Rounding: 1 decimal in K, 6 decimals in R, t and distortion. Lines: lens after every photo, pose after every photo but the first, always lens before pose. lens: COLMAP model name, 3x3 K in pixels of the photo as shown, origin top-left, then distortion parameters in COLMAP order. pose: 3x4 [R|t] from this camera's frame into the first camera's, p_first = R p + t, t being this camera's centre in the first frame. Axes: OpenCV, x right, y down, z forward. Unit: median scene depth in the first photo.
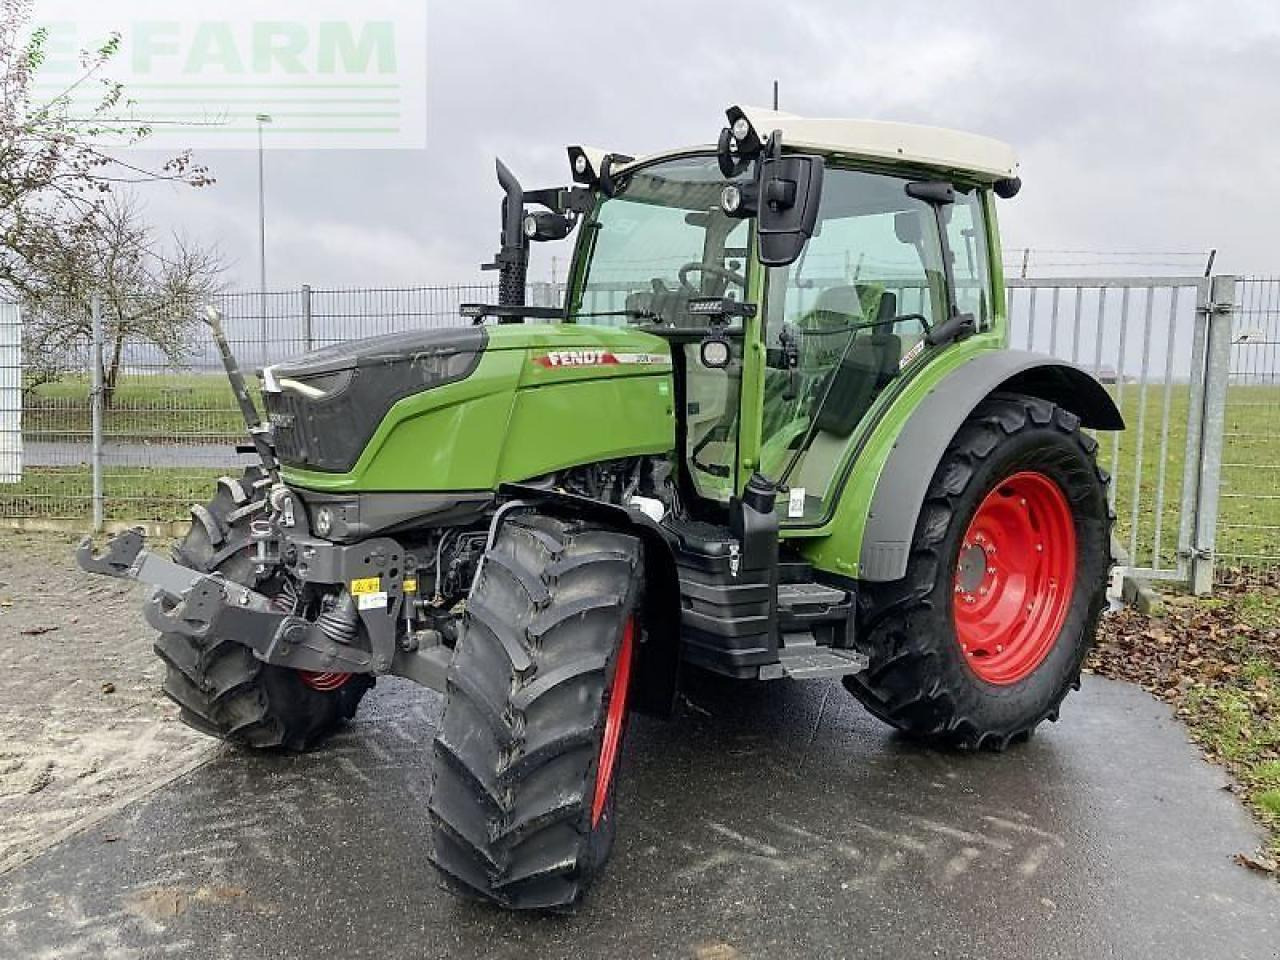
lens RADIAL K [[1045.3, 0, 623.1], [0, 1045.3, 467.6], [0, 0, 1]] dist [0.038962, -0.004122]
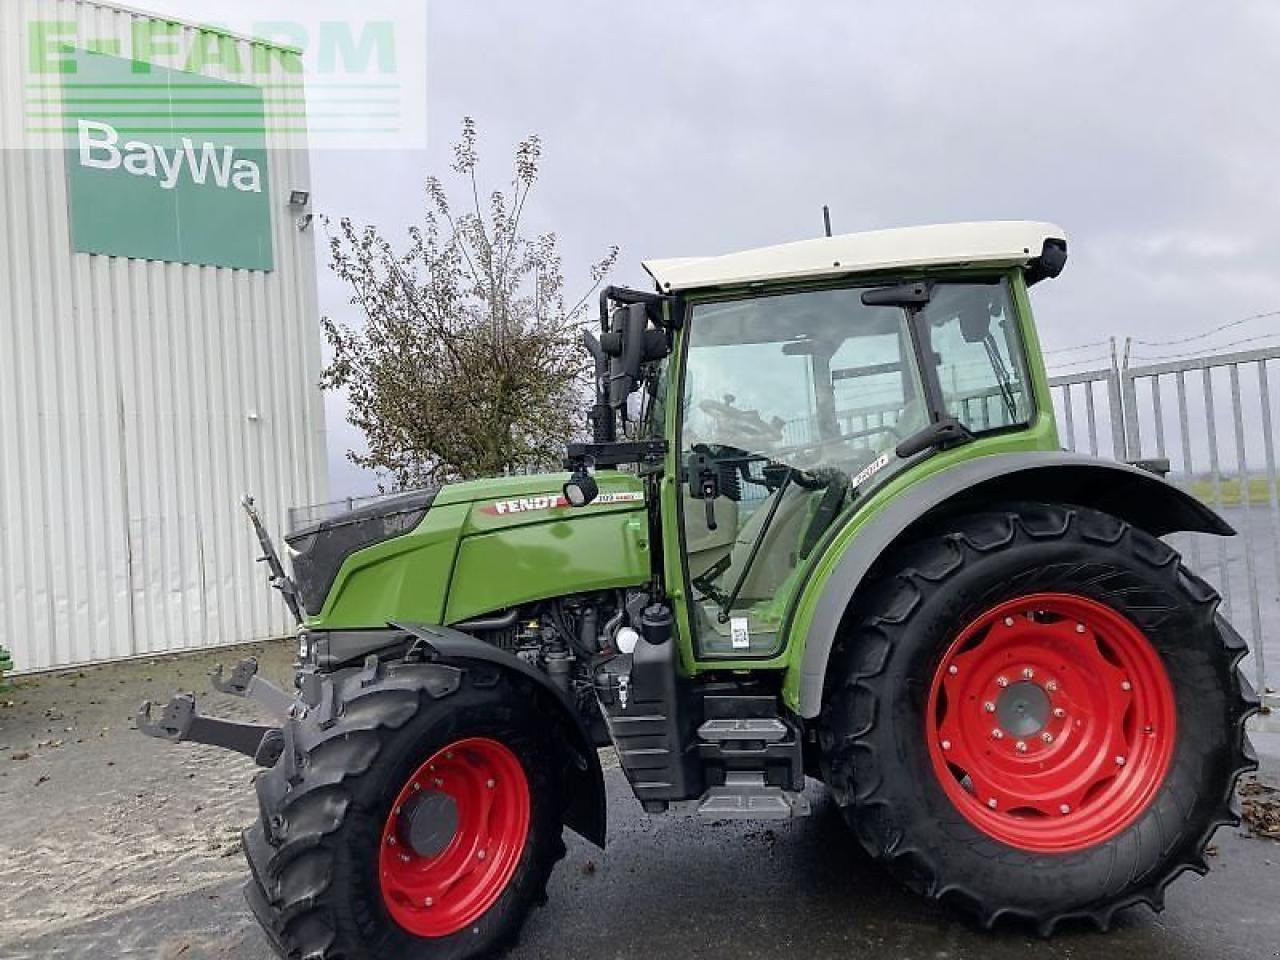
lens RADIAL K [[1032.3, 0, 640.2], [0, 1032.3, 466.3], [0, 0, 1]] dist [0.053718, -0.069176]
pose [[0.836220, -0.095199, -0.540068, 0.627173], [0.029400, 0.991183, -0.129195, 0.001121], [0.547606, 0.092157, 0.831646, 0.128521]]
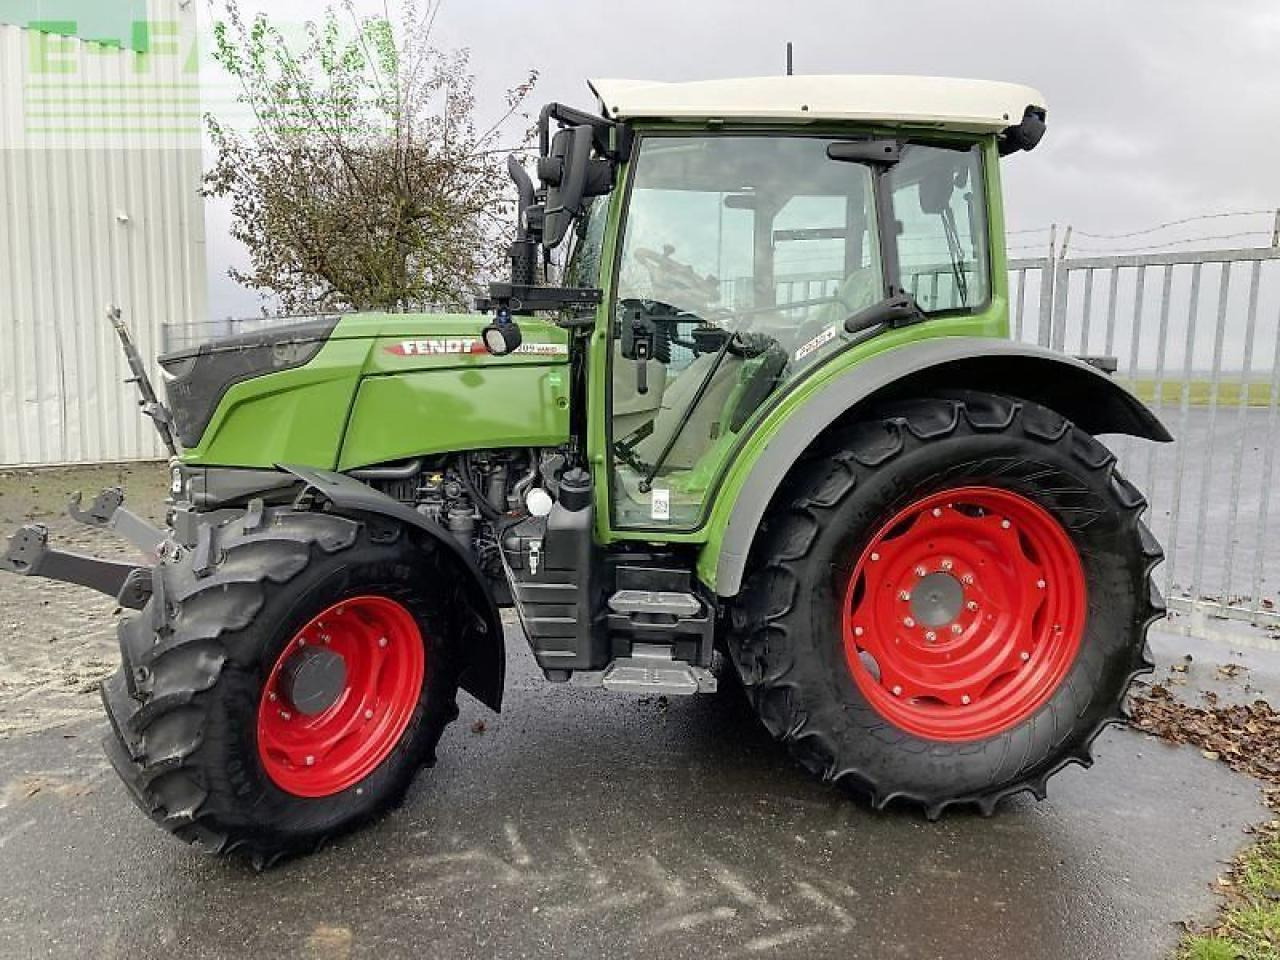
lens RADIAL K [[1037.0, 0, 640.0], [0, 1037.0, 480.0], [0, 0, 1]] dist [0.038381, -0.006445]
pose [[0.889301, 0.054086, -0.454113, 0.566276], [-0.048194, 0.998536, 0.024547, -0.009372], [0.454776, 0.000056, 0.890606, 0.175528]]
